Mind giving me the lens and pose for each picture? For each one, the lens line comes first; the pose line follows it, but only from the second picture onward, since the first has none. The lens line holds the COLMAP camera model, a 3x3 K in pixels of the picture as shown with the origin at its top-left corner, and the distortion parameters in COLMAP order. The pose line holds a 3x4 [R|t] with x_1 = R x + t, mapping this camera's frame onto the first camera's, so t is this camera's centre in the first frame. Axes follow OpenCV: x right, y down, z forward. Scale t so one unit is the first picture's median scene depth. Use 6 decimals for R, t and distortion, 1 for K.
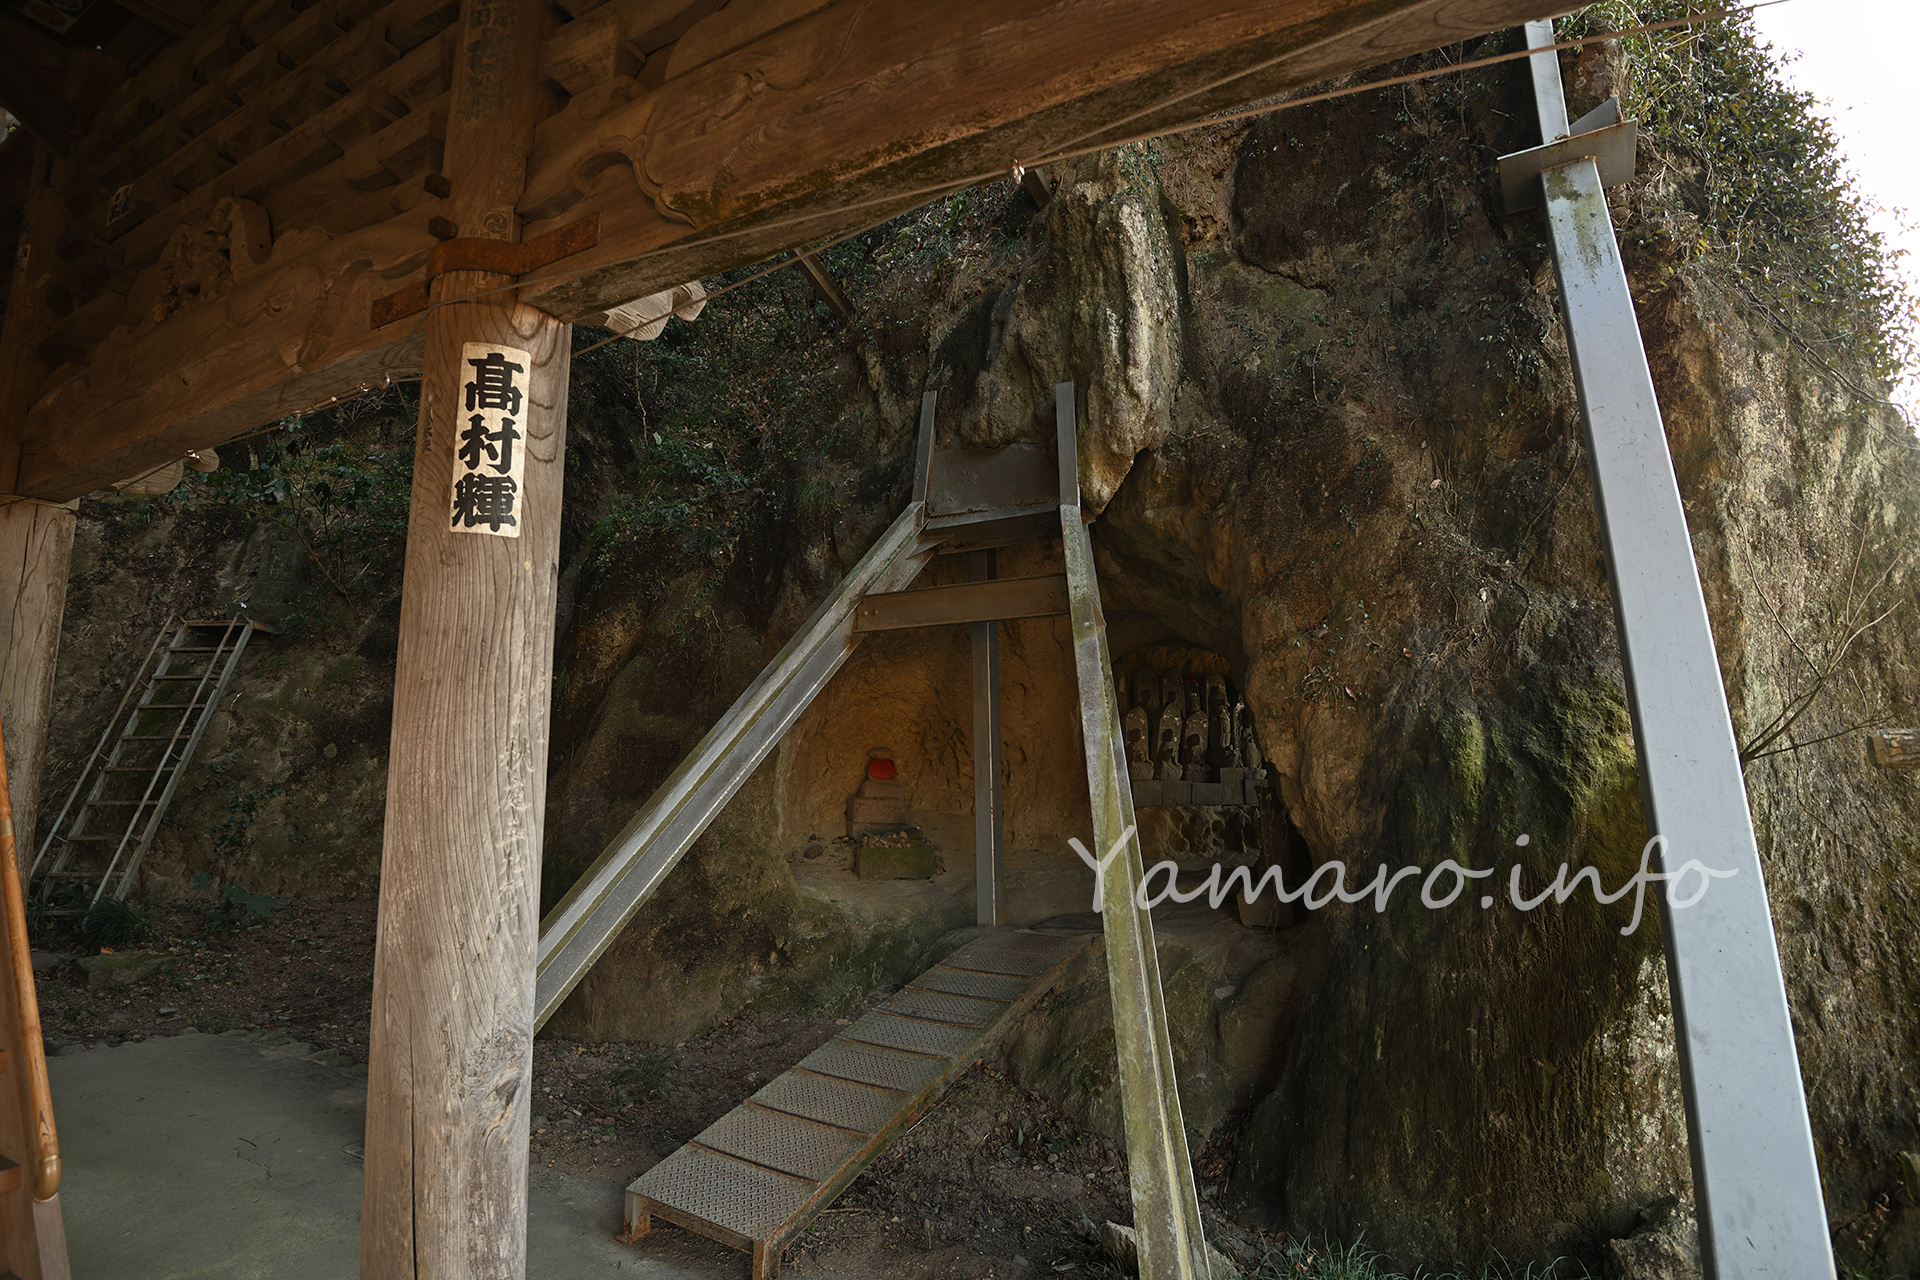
lens RADIAL K [[890.0, 0, 966.4], [0, 890.0, 637.7], [0, 0, 1]] dist [-0.021032, -0.013373]
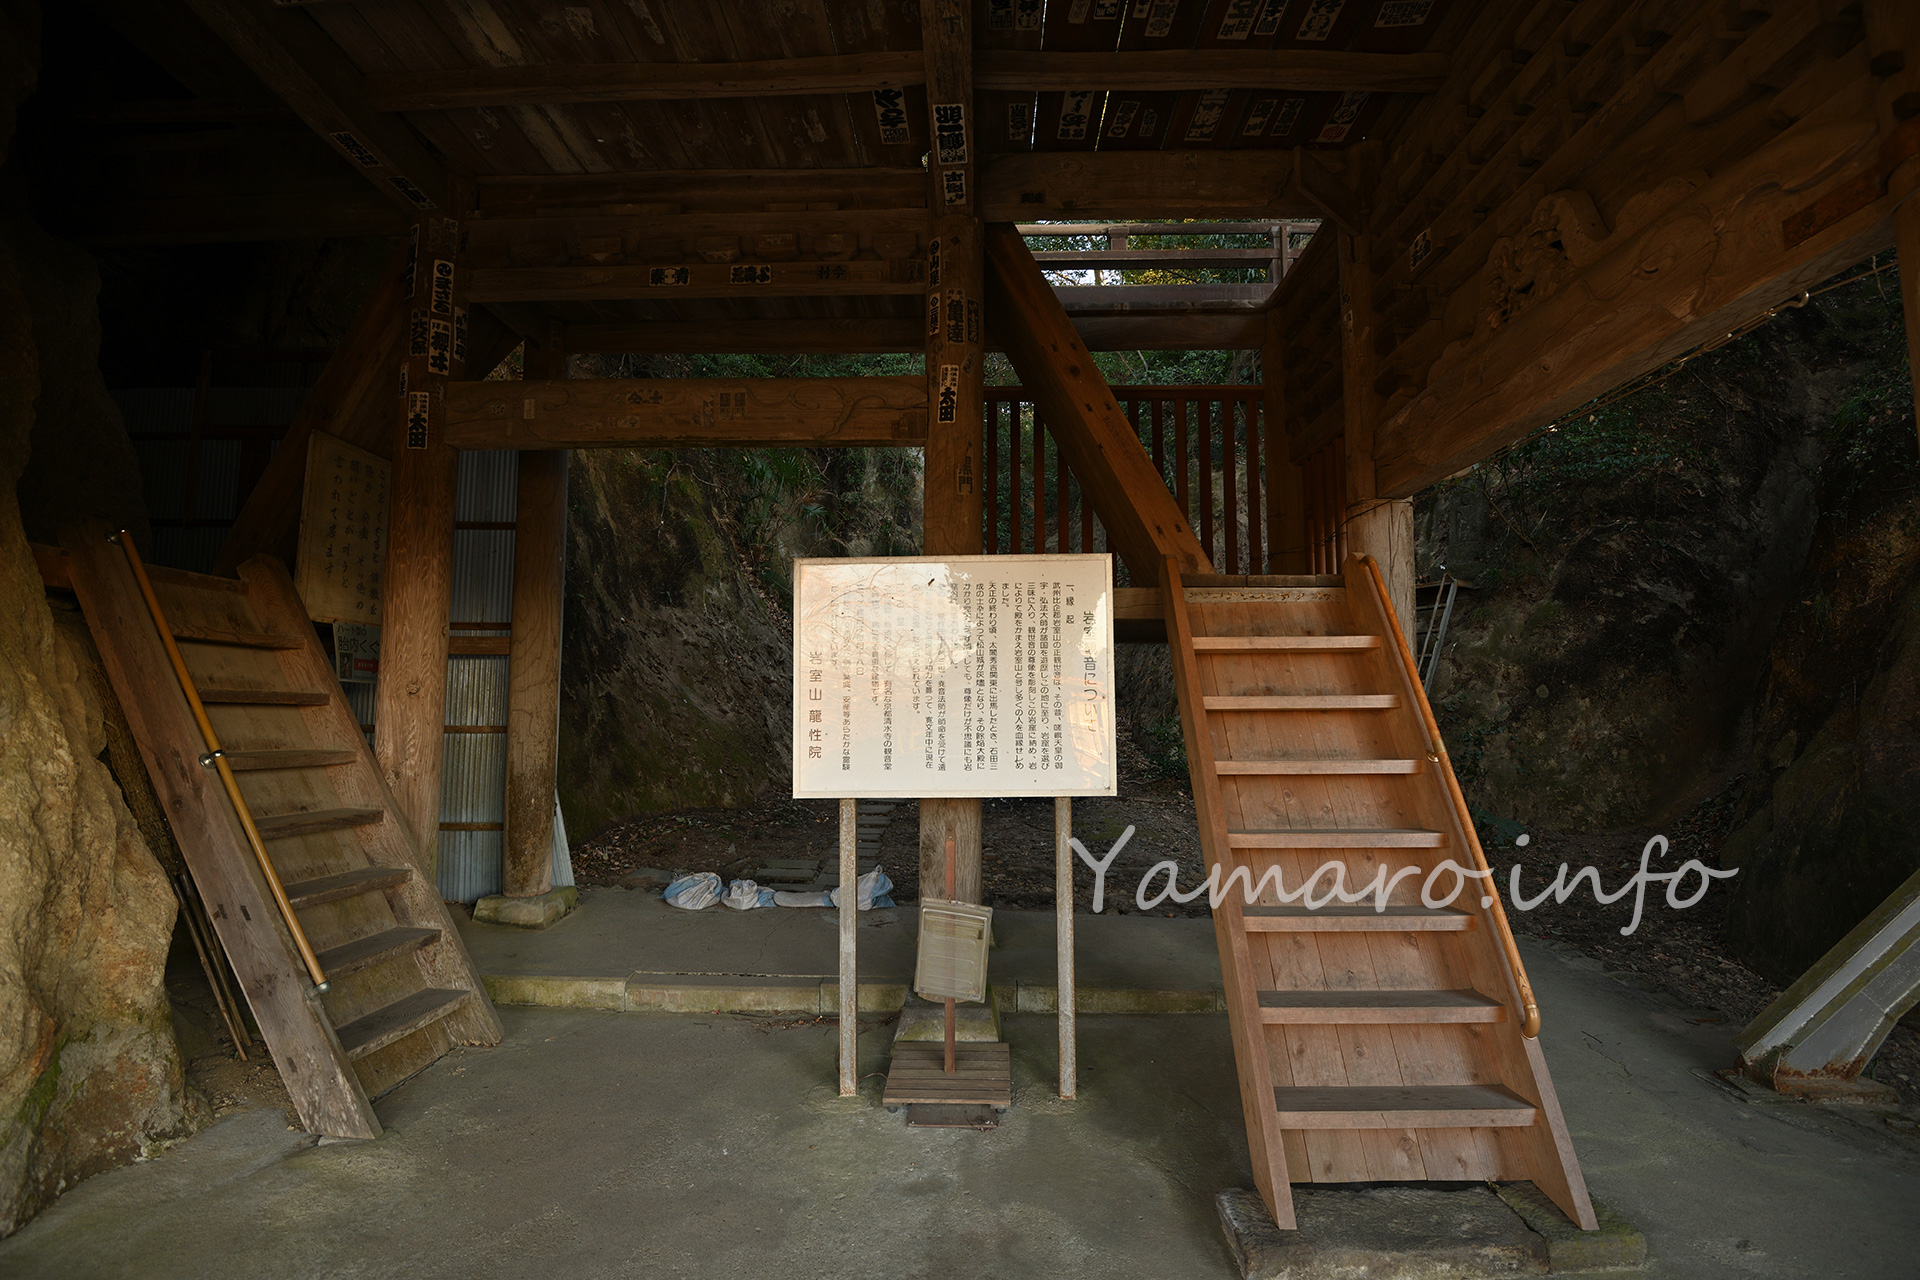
lens RADIAL K [[880.7, 0, 969.5], [0, 880.7, 634.3], [0, 0, 1]] dist [-0.015046, -0.017238]
pose [[0.426511, -0.061137, -0.902414, -0.160204], [0.112335, 0.993569, -0.014219, -0.008159], [0.897479, -0.095308, 0.430636, -0.186216]]
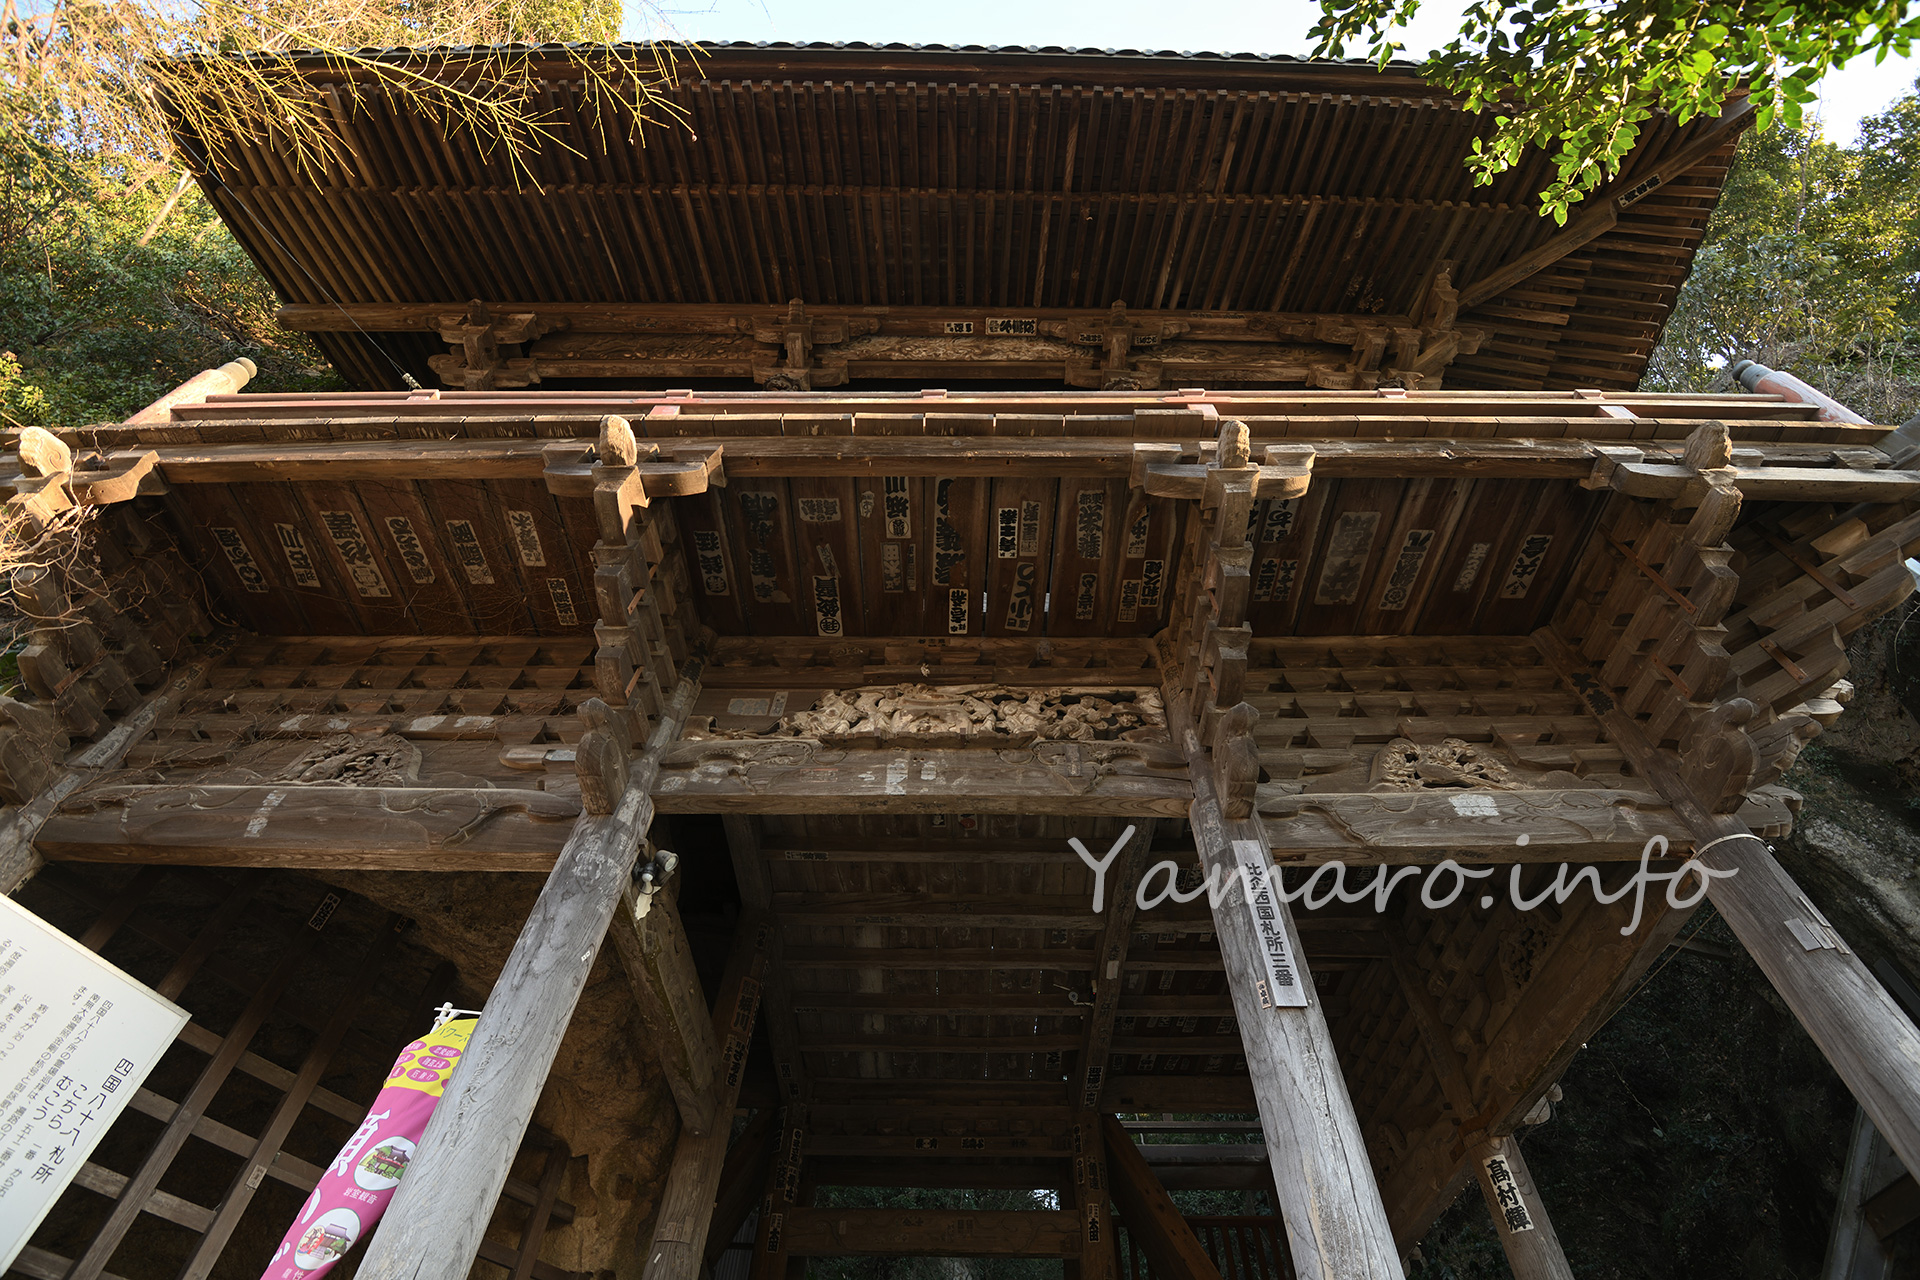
lens RADIAL K [[872.3, 0, 986.8], [0, 872.3, 642.3], [0, 0, 1]] dist [-0.038681, -0.000483]
pose [[0.460428, -0.704511, -0.540065, 0.806172], [0.106847, 0.647948, -0.754153, 0.284973], [0.881243, 0.289529, 0.373609, -1.147422]]
